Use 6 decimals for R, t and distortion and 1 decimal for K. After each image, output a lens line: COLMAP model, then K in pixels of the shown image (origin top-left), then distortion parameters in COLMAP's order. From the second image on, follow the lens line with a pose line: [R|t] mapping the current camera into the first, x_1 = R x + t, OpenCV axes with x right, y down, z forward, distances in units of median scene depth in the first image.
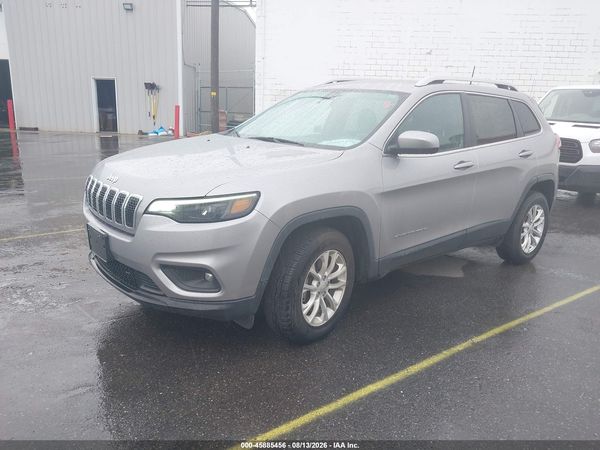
lens RADIAL K [[476.6, 0, 302.0], [0, 476.6, 225.8], [0, 0, 1]] dist [0.005504, -0.002224]
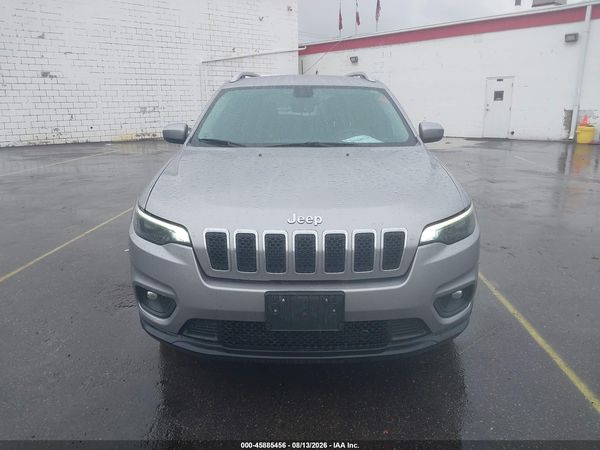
lens RADIAL K [[476.6, 0, 302.0], [0, 476.6, 225.8], [0, 0, 1]] dist [0.005504, -0.002224]
pose [[0.648747, -0.232835, 0.724510, -0.903700], [0.213785, 0.969467, 0.120127, -0.173014], [-0.730359, 0.076957, 0.678715, 0.496738]]
